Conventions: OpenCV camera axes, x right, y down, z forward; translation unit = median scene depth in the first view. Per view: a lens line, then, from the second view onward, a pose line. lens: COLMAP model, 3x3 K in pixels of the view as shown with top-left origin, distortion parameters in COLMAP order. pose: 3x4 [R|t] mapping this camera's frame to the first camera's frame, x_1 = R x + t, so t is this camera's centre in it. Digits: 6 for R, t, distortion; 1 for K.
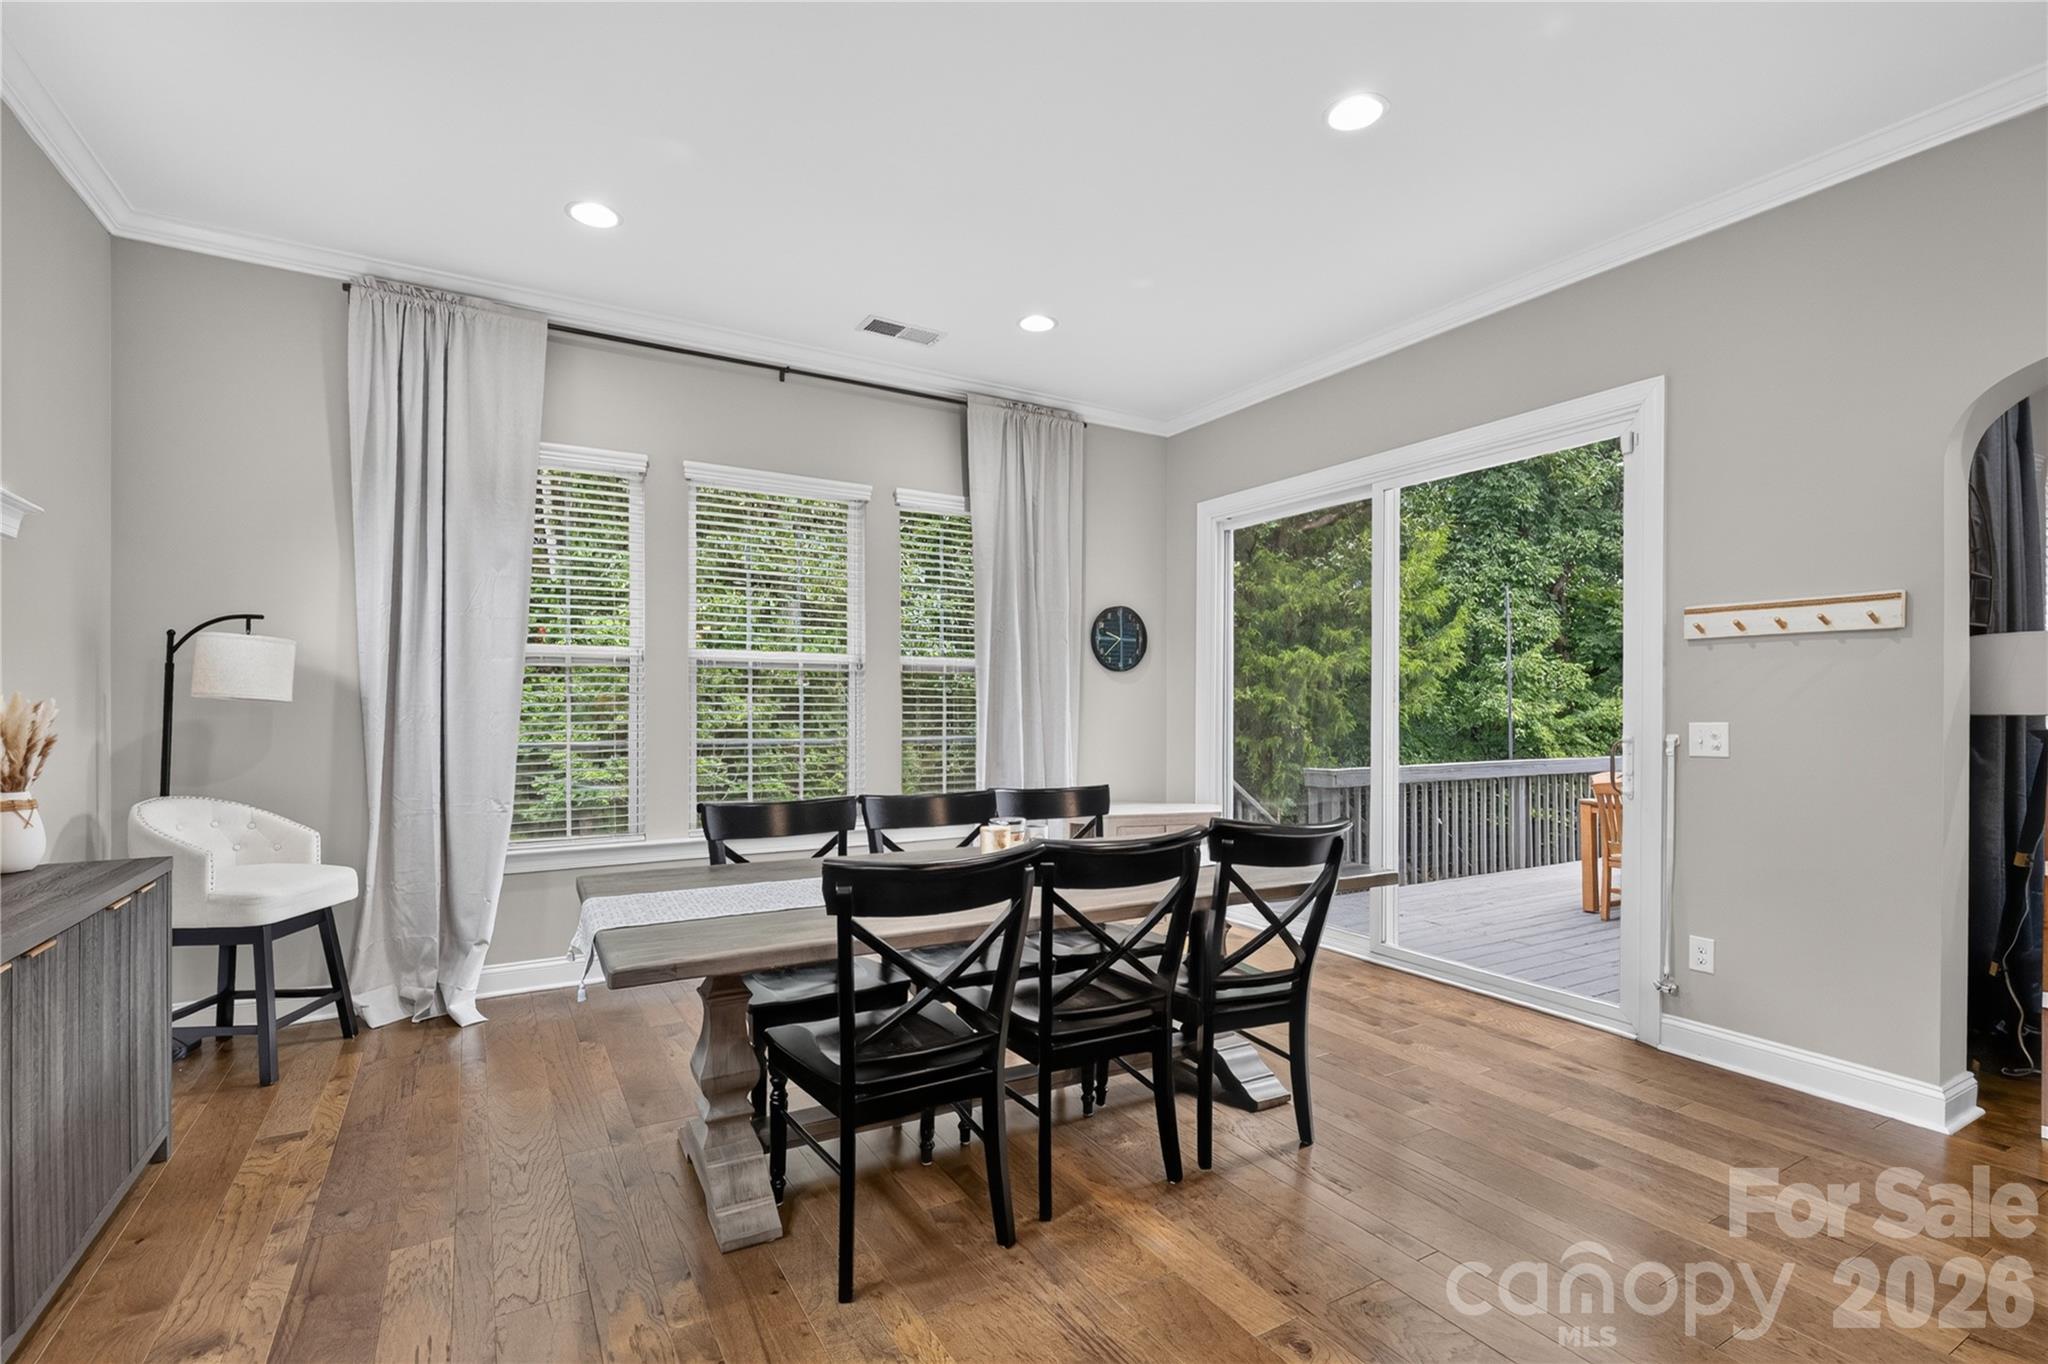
lens RADIAL K [[919.3, 0, 1020.8], [0, 919.3, 698.3], [0, 0, 1]] dist [0.005721, 0.000948]
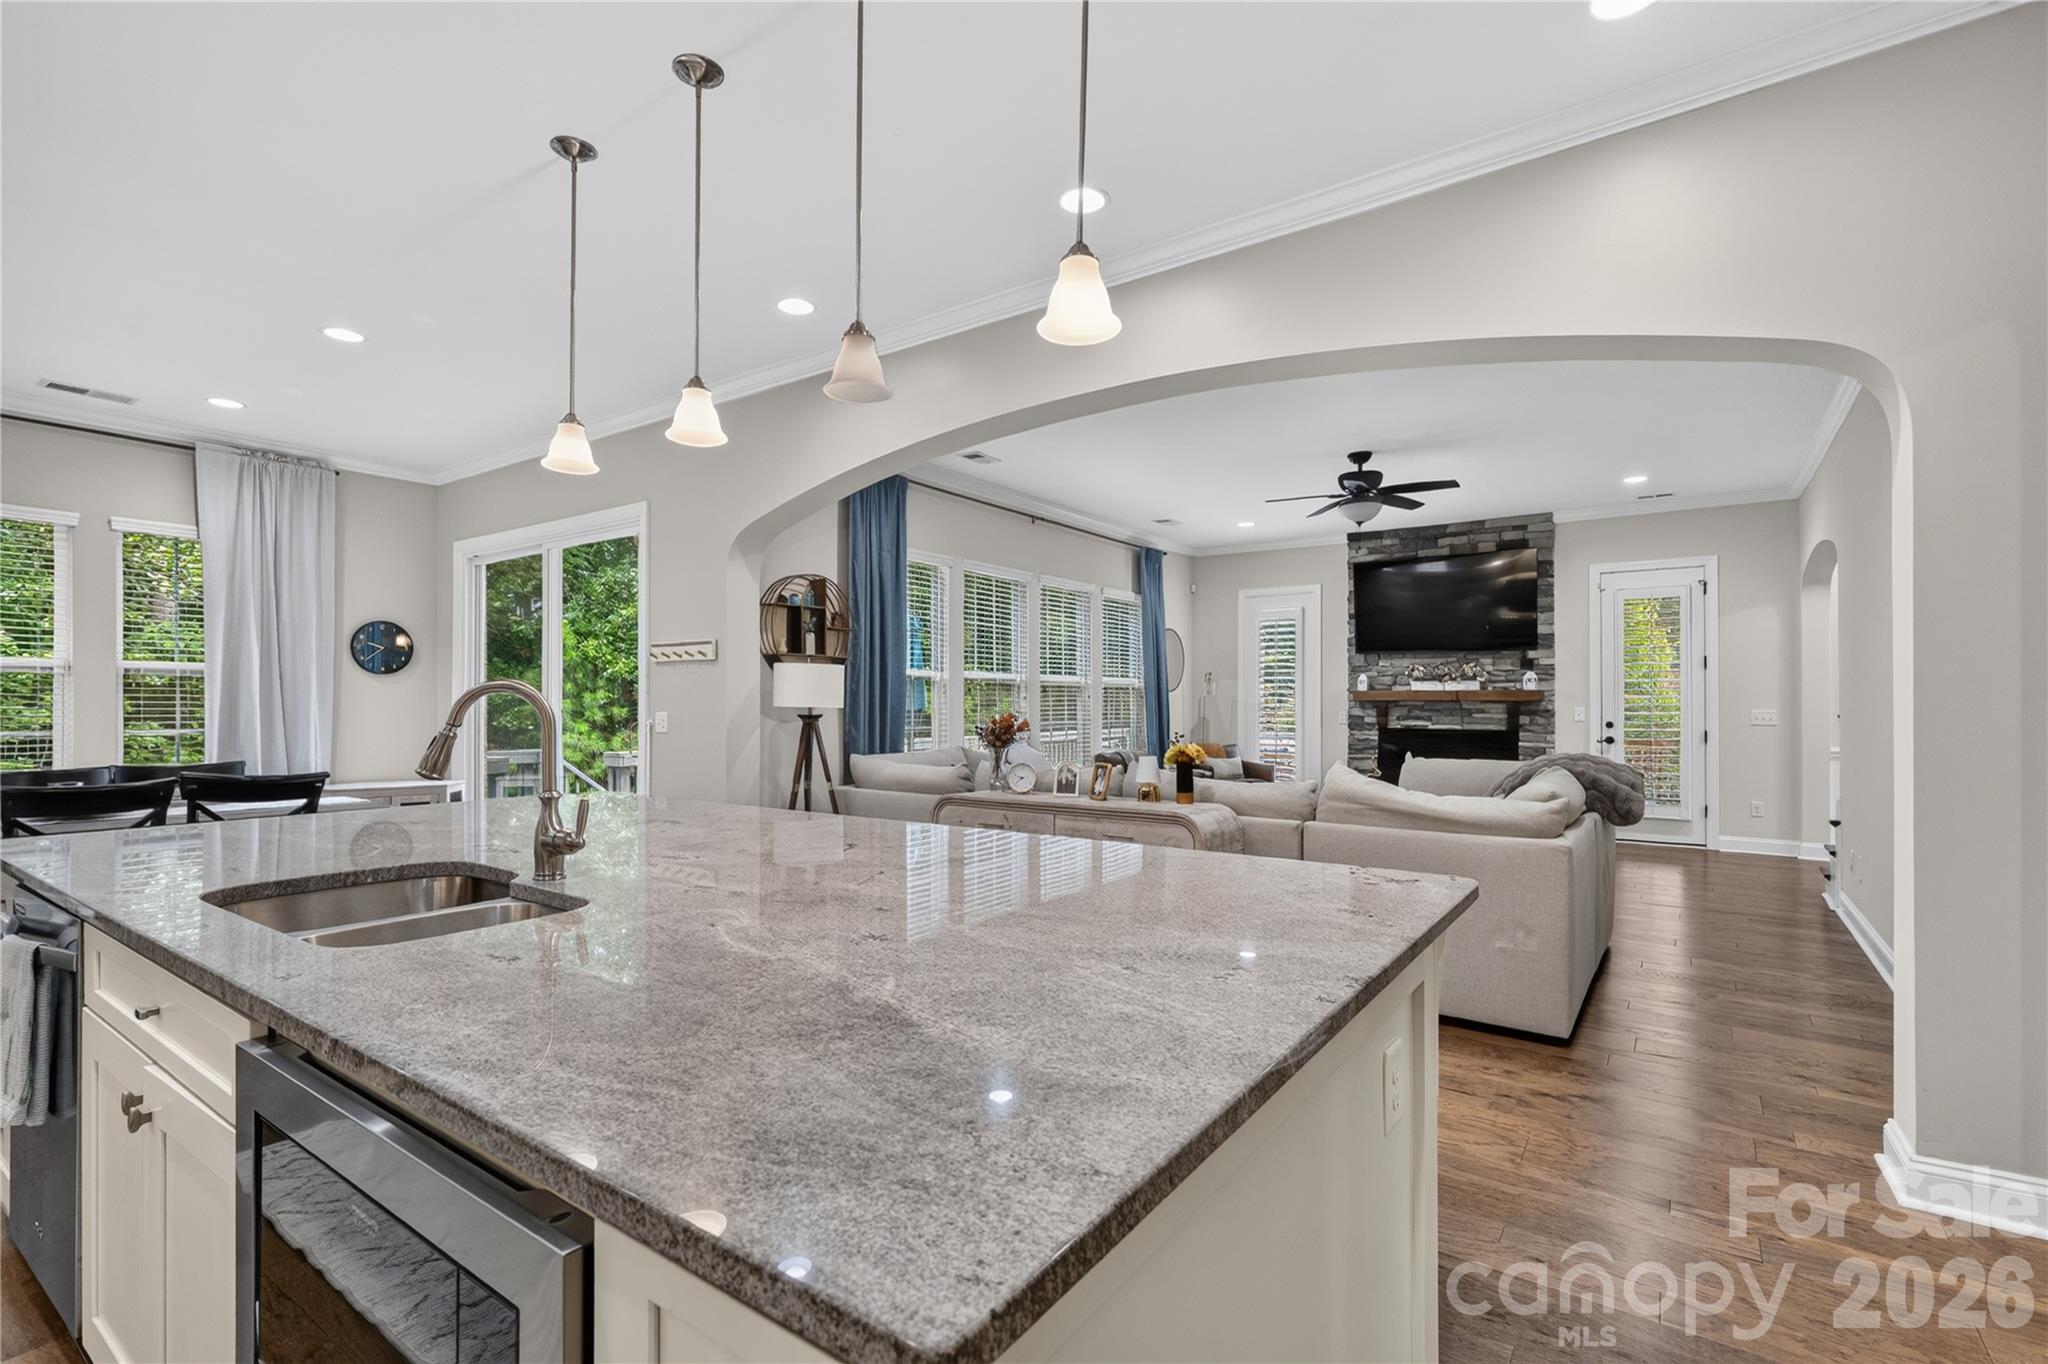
lens RADIAL K [[919.3, 0, 1029.6], [0, 919.3, 692.4], [0, 0, 1]] dist [0.005721, 0.000948]
pose [[0.910392, -0.001742, 0.413743, 0.474948], [0.000754, 0.999996, 0.002551, -0.008426], [-0.413746, -0.002011, 0.910390, -0.593617]]
